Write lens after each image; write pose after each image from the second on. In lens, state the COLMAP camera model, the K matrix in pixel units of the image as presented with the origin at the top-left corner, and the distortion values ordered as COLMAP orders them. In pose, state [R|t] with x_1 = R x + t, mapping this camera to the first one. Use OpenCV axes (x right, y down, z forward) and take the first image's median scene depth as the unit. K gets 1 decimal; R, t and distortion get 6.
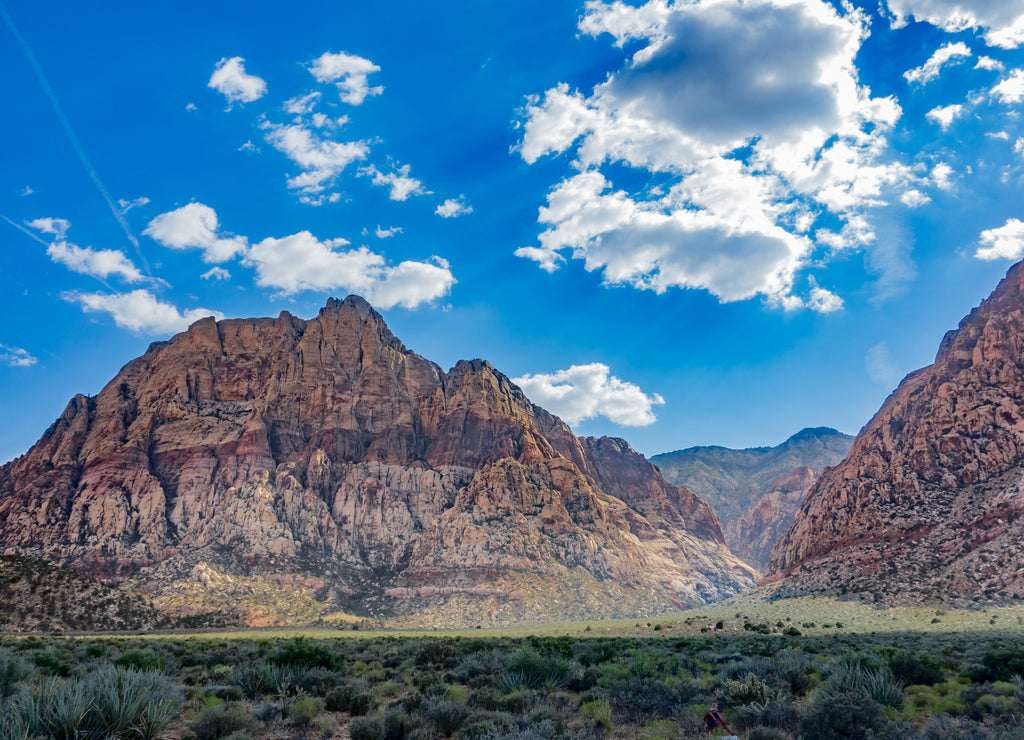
lens RADIAL K [[881.3, 0, 495.9], [0, 881.3, 370.5], [0, 0, 1]] dist [0.025110, 0.006265]
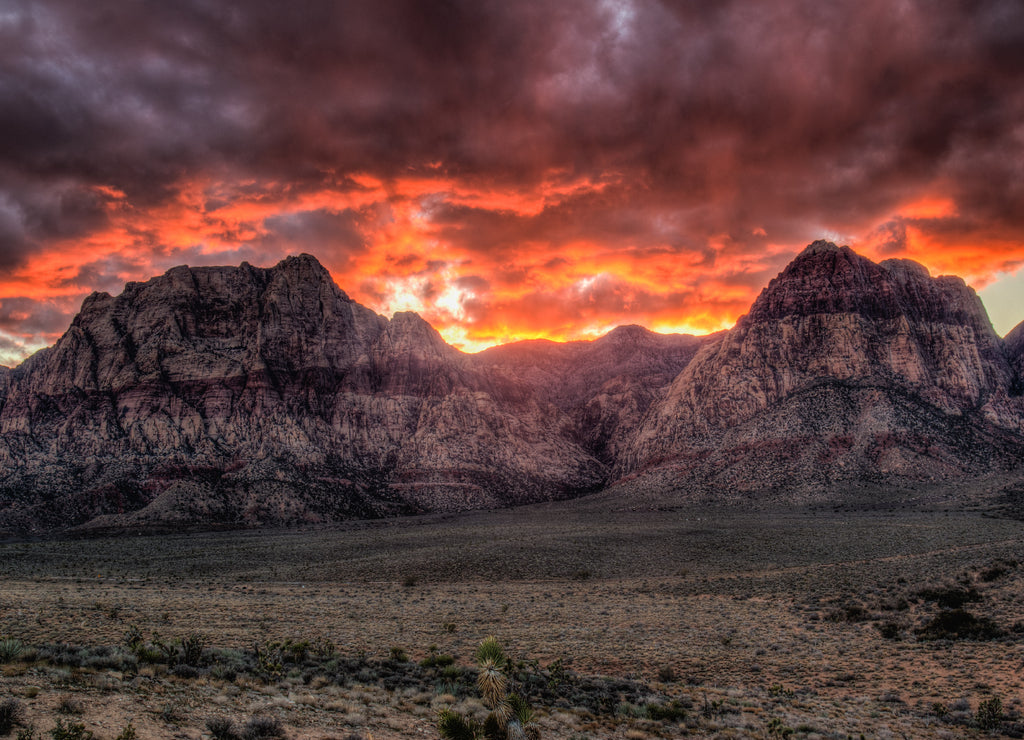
lens RADIAL K [[881.3, 0, 495.9], [0, 881.3, 370.5], [0, 0, 1]] dist [0.025110, 0.006265]
pose [[0.978815, 0.007353, 0.204616, -0.216730], [-0.035842, 0.990077, 0.135879, -0.143718], [-0.201587, -0.140334, 0.969365, -0.442749]]
